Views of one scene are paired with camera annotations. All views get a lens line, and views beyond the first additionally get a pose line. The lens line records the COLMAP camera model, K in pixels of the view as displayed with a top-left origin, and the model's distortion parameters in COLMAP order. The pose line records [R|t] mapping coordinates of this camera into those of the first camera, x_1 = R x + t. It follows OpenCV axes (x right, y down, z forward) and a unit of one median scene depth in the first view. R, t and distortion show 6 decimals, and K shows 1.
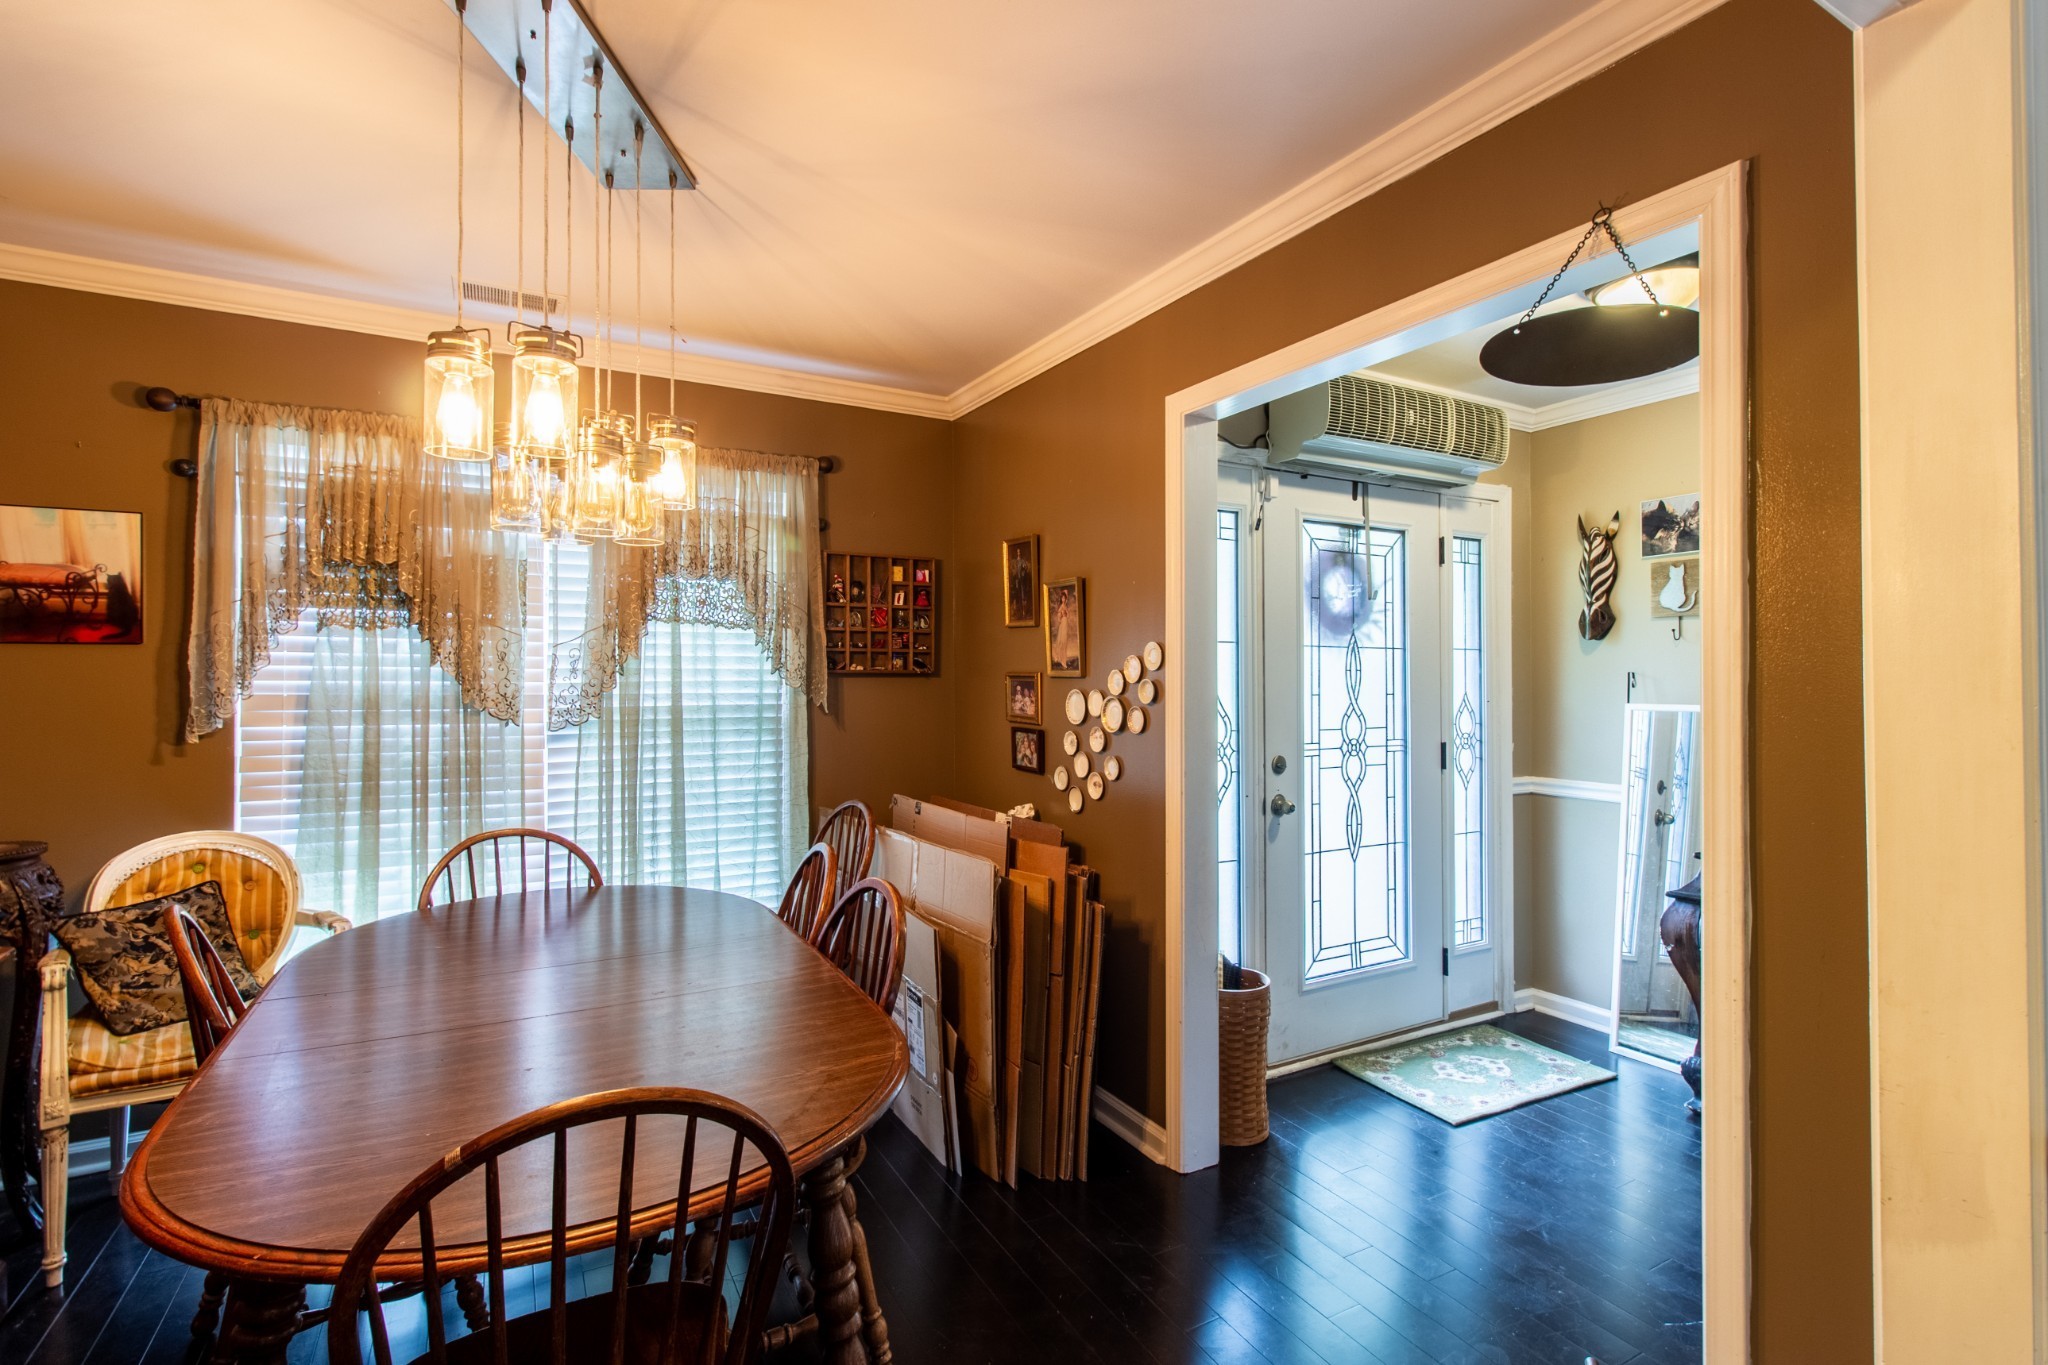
lens RADIAL K [[952.3, 0, 1009.2], [0, 952.3, 680.3], [0, 0, 1]] dist [0.002141, 0.000456]
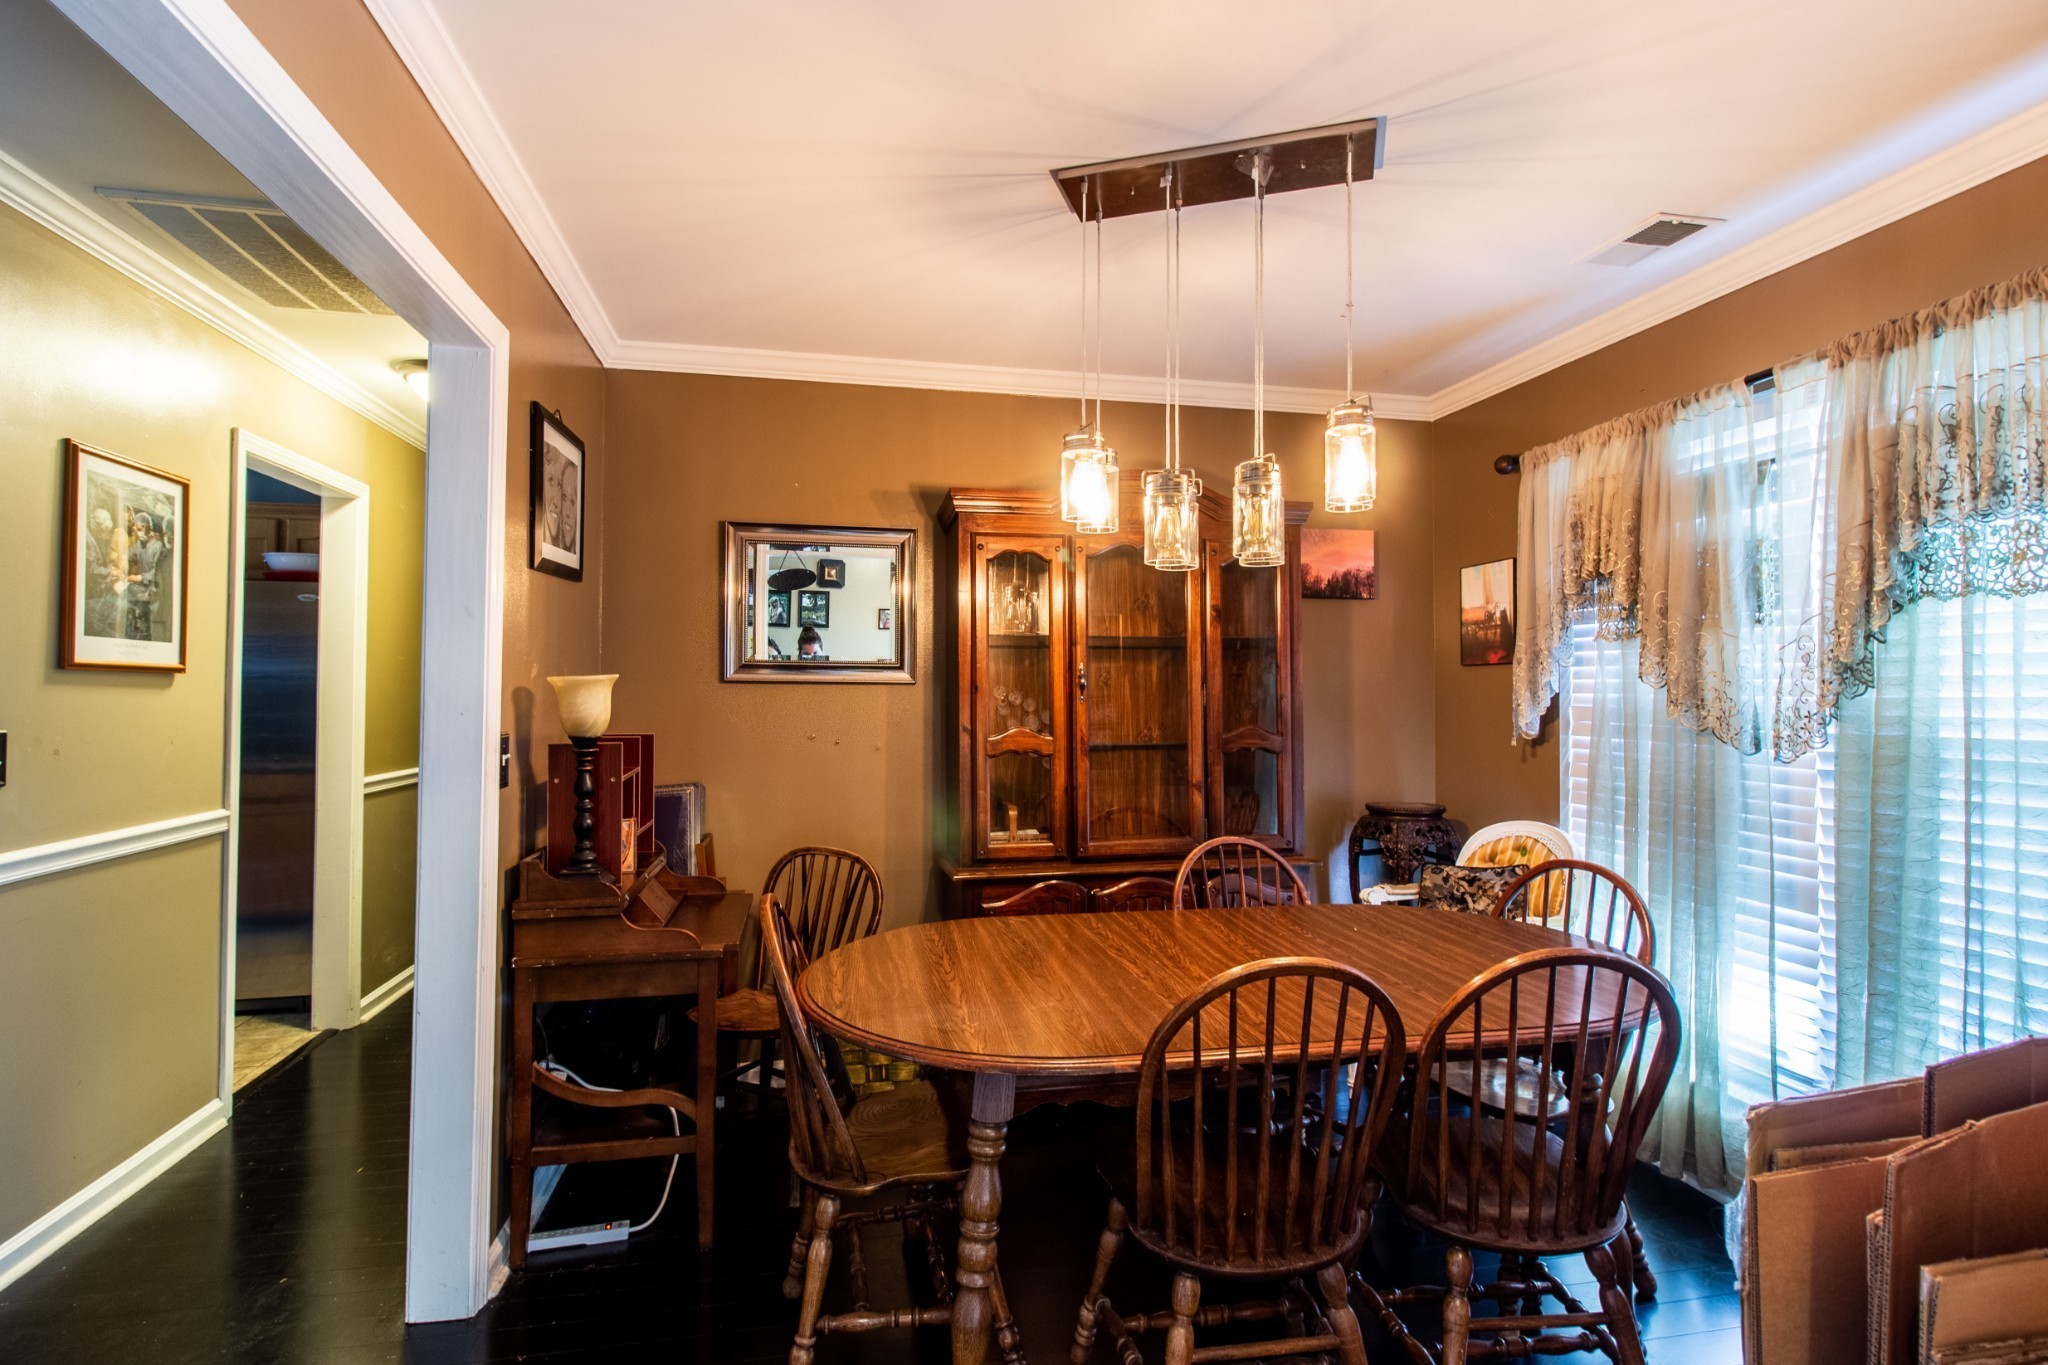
lens RADIAL K [[952.3, 0, 1008.9], [0, 952.3, 678.5], [0, 0, 1]] dist [0.002141, 0.000456]
pose [[-0.281807, -0.012549, -0.959389, 0.466391], [-0.002279, 0.999920, -0.012410, -0.001453], [0.959469, -0.001311, -0.281813, 0.725151]]
